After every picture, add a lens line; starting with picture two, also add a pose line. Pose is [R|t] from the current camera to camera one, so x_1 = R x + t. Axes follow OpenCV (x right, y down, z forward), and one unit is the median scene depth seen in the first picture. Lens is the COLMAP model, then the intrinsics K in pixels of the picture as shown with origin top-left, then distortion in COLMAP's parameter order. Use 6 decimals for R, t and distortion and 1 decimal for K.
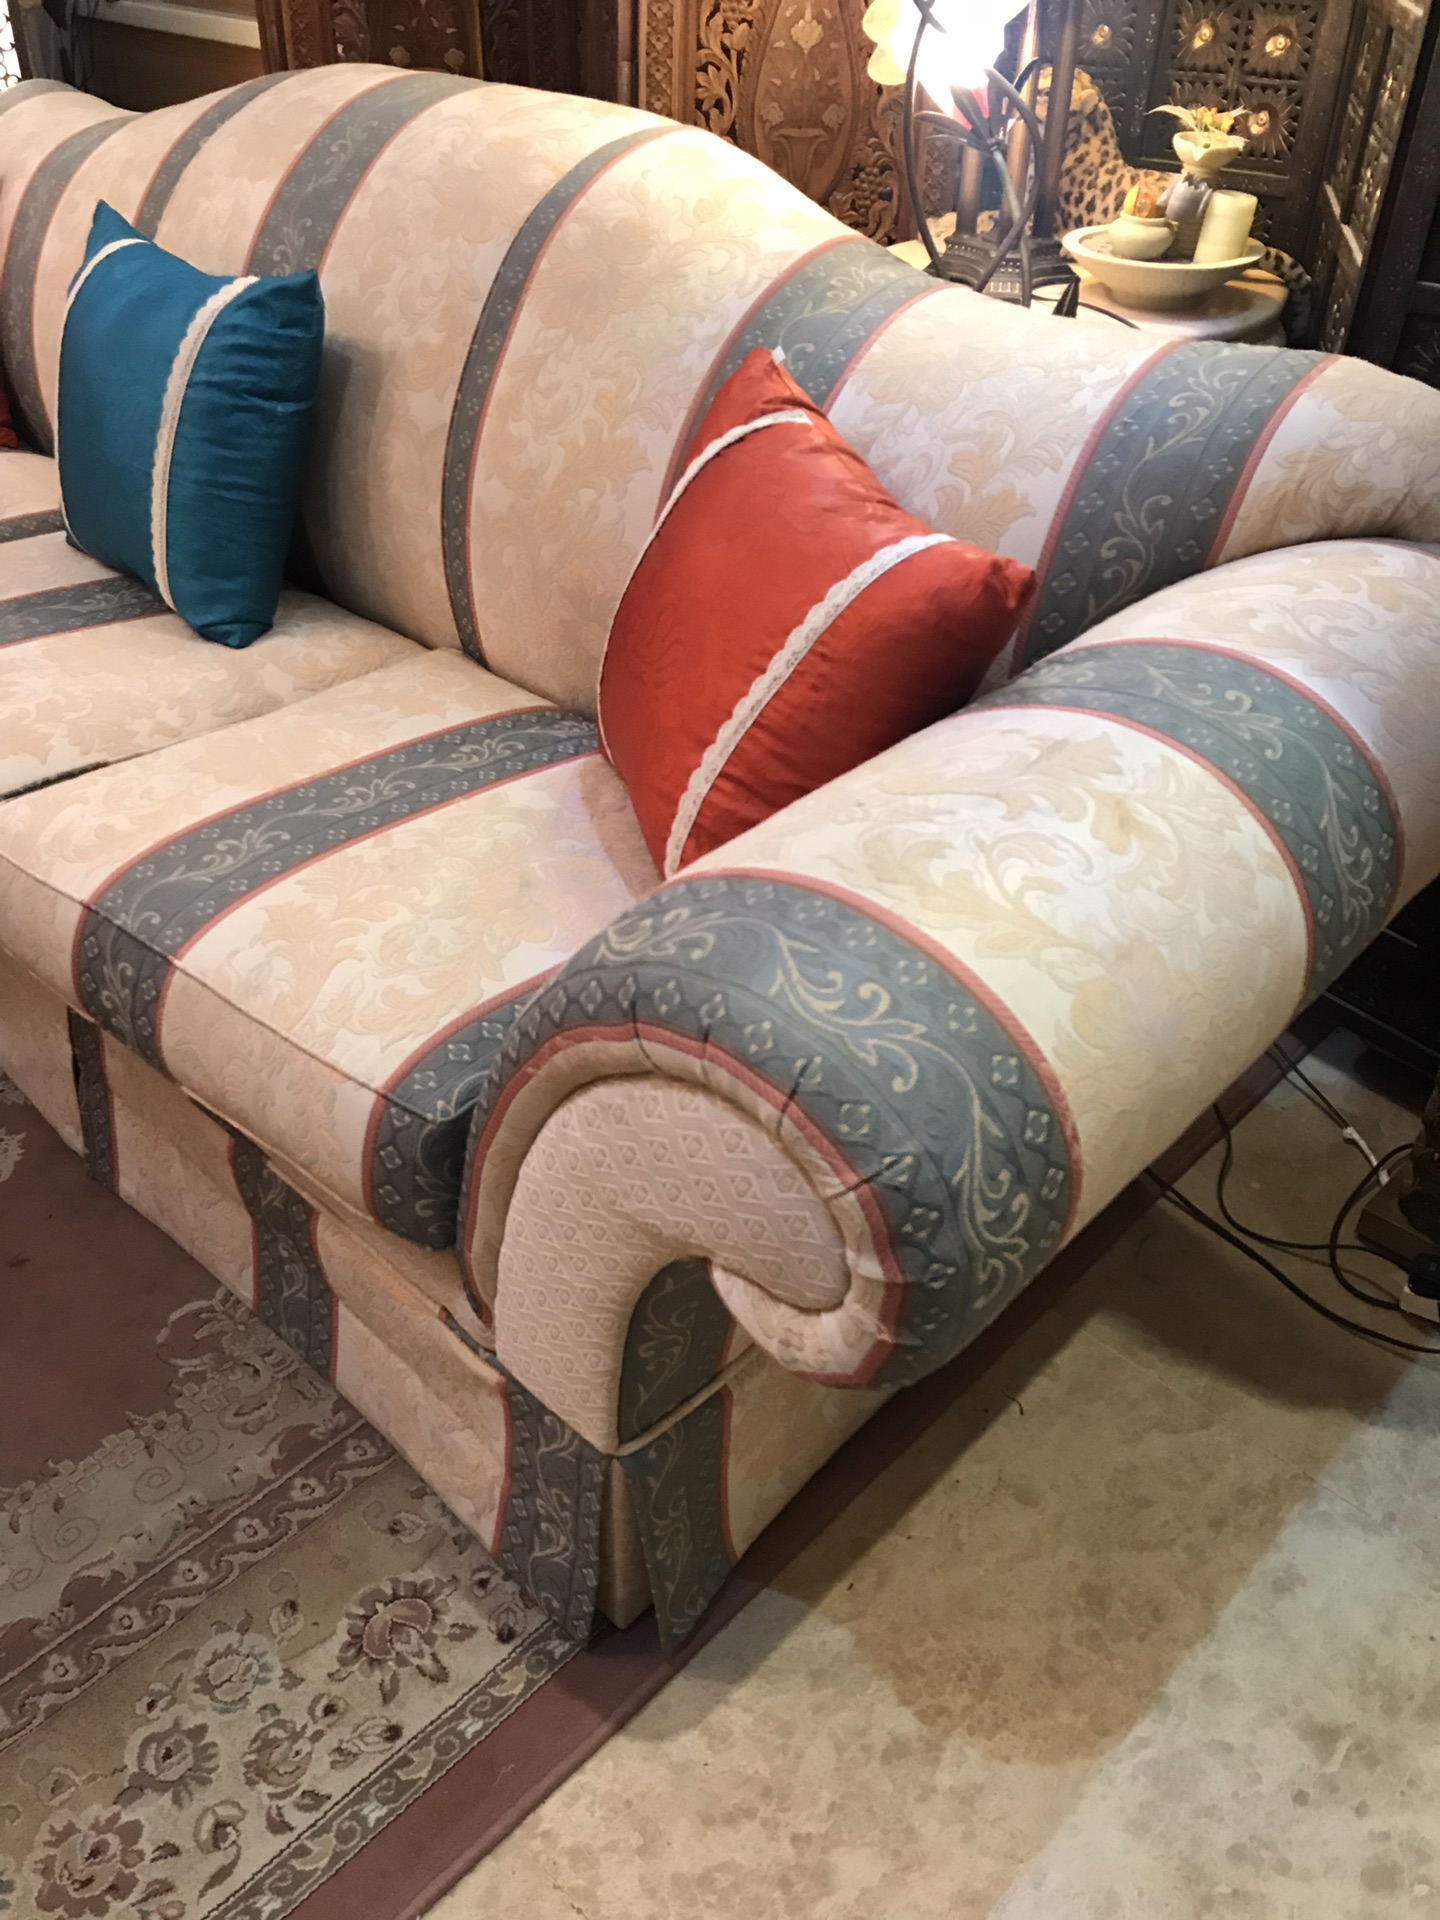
lens RADIAL K [[1566.5, 0, 715.6], [0, 1566.5, 952.4], [0, 0, 1]] dist [0.020852, -0.002951]
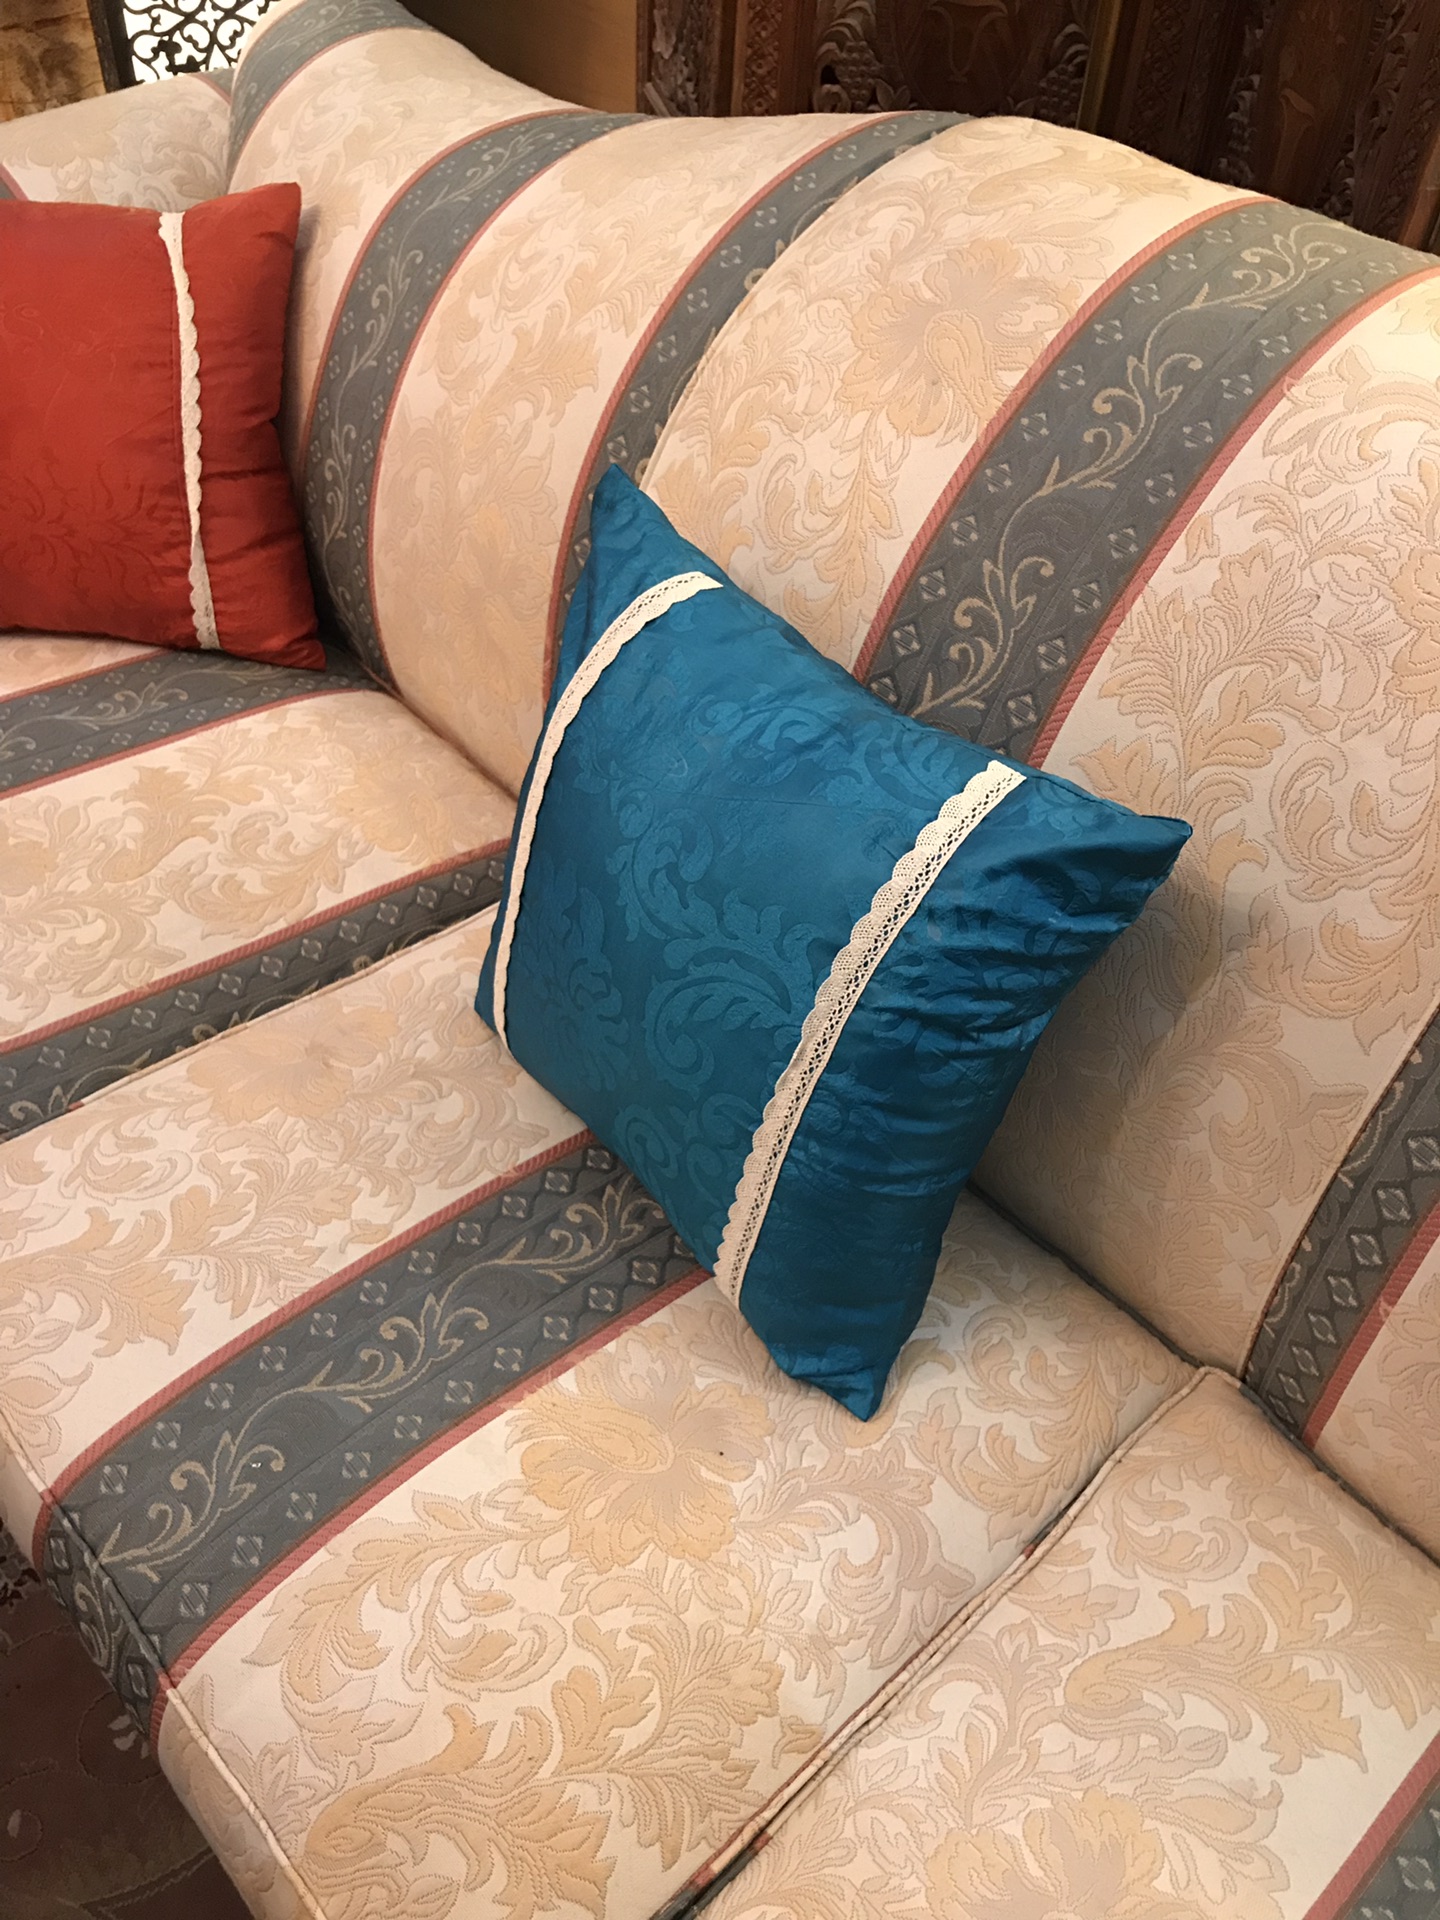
lens RADIAL K [[1607.2, 0, 714.2], [0, 1607.2, 937.7], [0, 0, 1]] dist [0.011680, -0.022215]
pose [[0.996667, 0.071389, -0.039481, -0.391661], [-0.064657, 0.986369, 0.151314, -0.489294], [0.049745, -0.148257, 0.987697, 0.555227]]
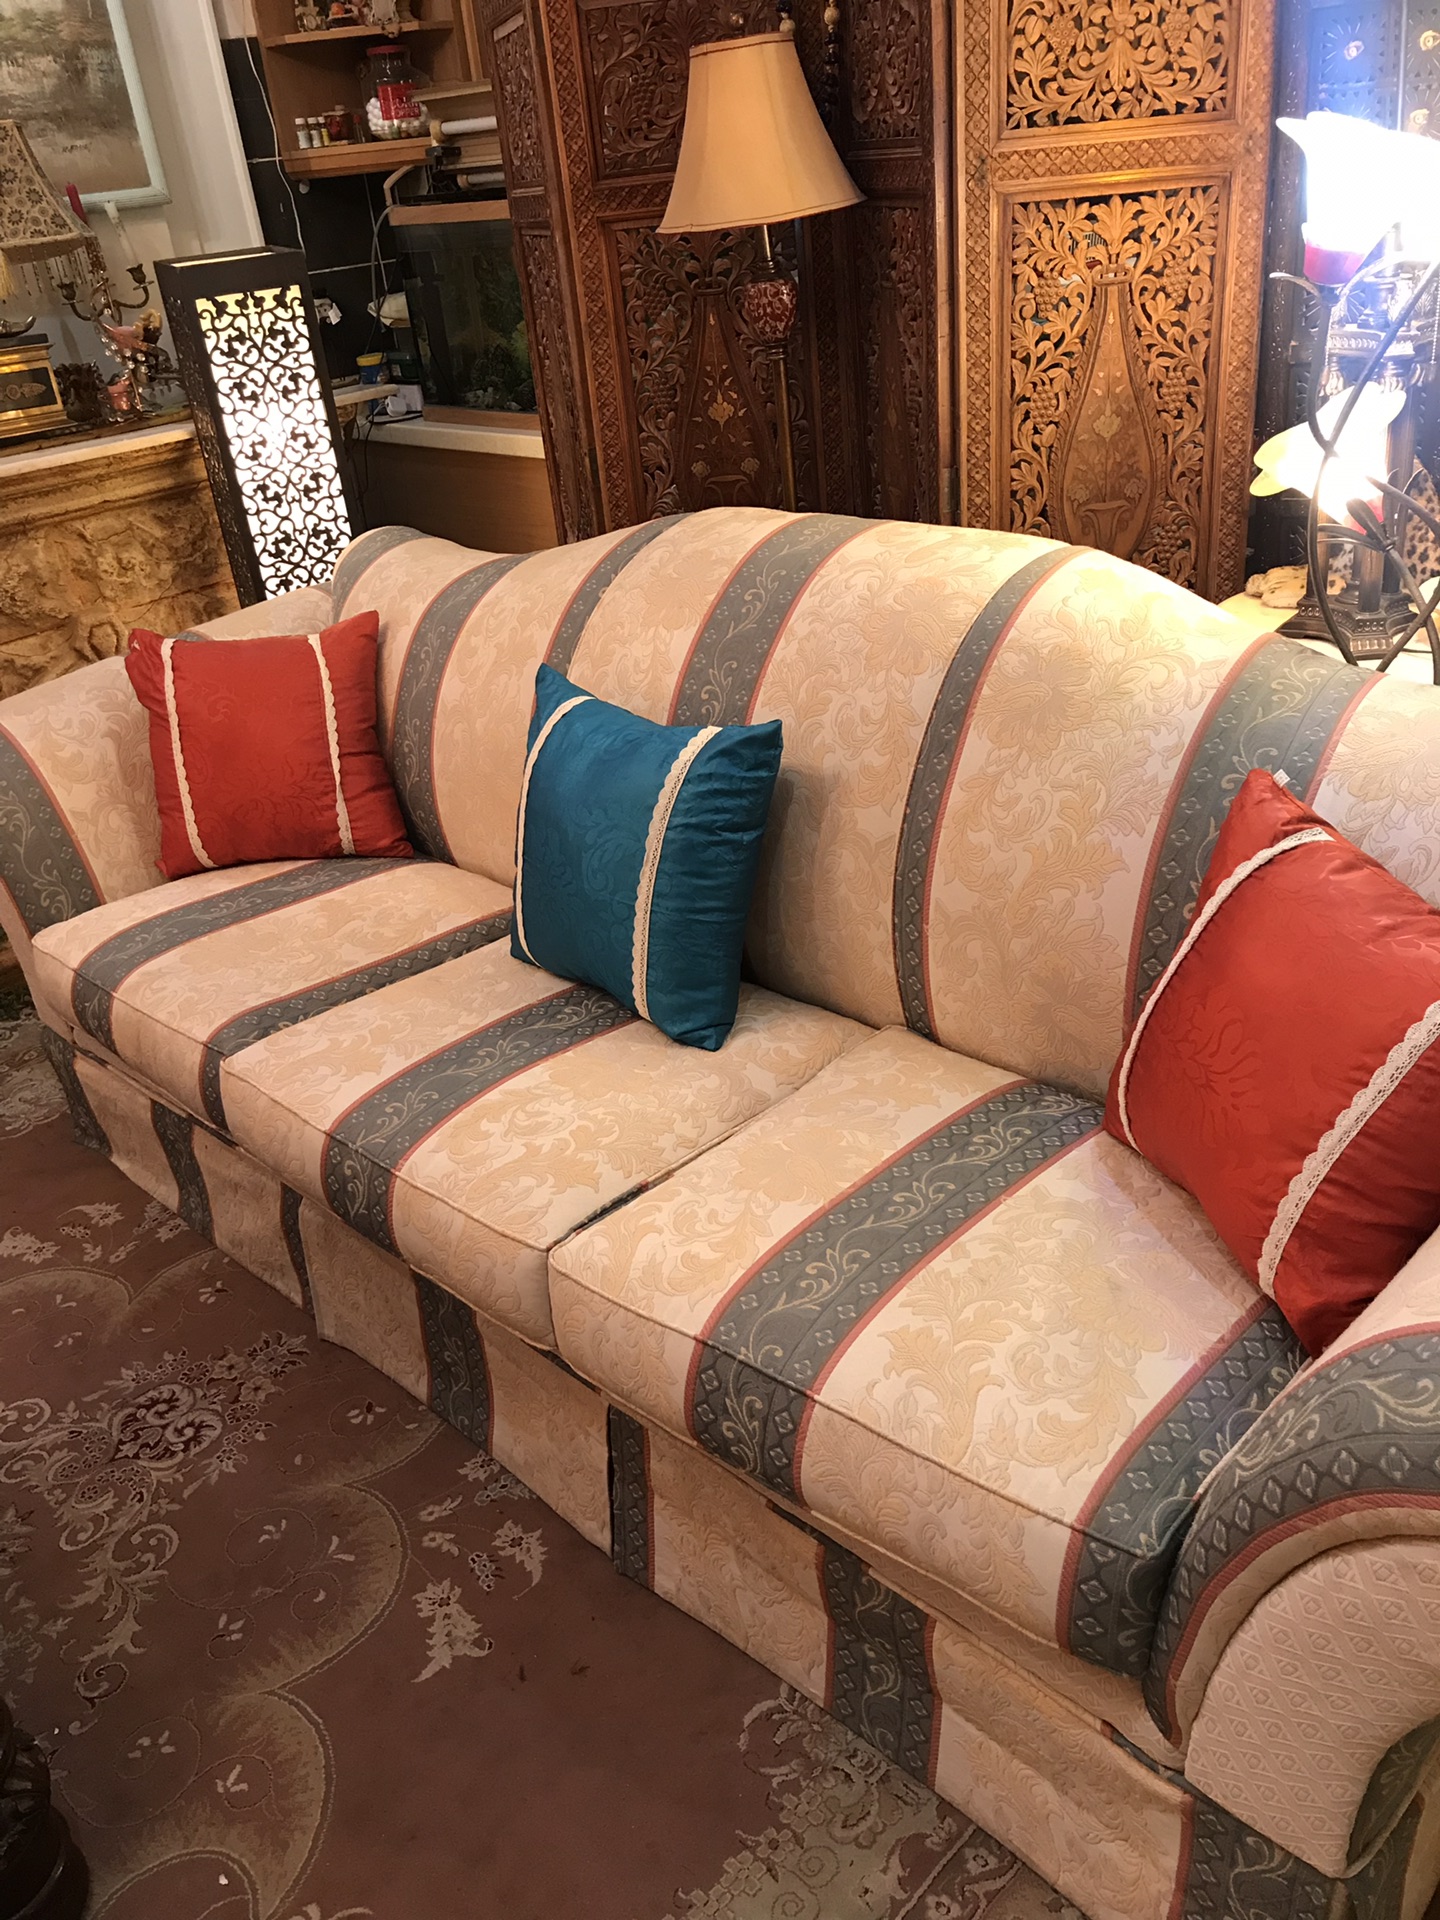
lens RADIAL K [[1574.6, 0, 717.4], [0, 1574.6, 945.5], [0, 0, 1]] dist [0.036060, -0.039814]
pose [[0.992931, -0.100427, -0.063267, -0.256727], [0.090309, 0.985099, -0.146368, -0.120517], [0.077023, 0.139619, 0.987205, -0.094229]]
